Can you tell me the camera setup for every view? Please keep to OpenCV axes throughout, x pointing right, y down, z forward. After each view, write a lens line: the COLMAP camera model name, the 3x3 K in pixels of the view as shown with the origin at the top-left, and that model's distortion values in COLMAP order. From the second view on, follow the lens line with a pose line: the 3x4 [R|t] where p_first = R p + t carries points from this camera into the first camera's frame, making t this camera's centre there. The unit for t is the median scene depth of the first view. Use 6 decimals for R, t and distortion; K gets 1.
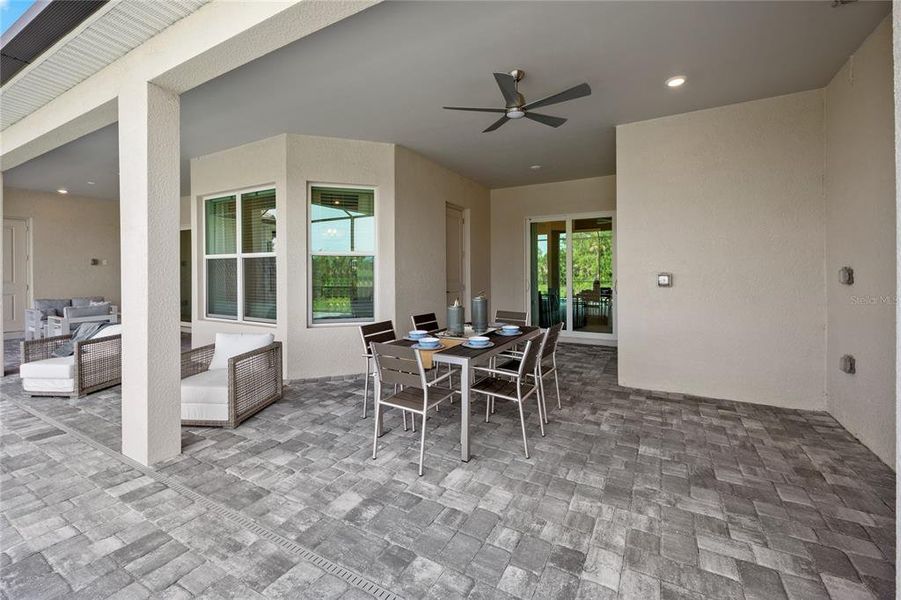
lens RADIAL K [[385.8, 0, 437.4], [0, 385.8, 273.6], [0, 0, 1]] dist [0.013422, 0.000369]
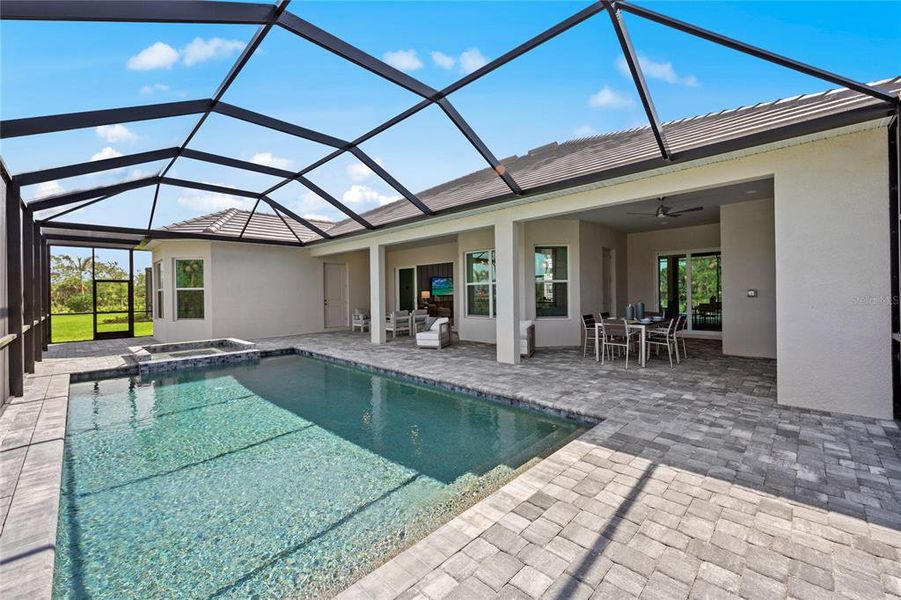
lens RADIAL K [[362.5, 0, 450.7], [0, 362.5, 291.1], [0, 0, 1]] dist [0.007052, -0.003805]
pose [[0.969993, -0.011828, -0.242846, -0.218765], [0.010312, 0.999919, -0.007513, 0.002482], [0.242915, 0.004783, 0.970036, -0.604634]]
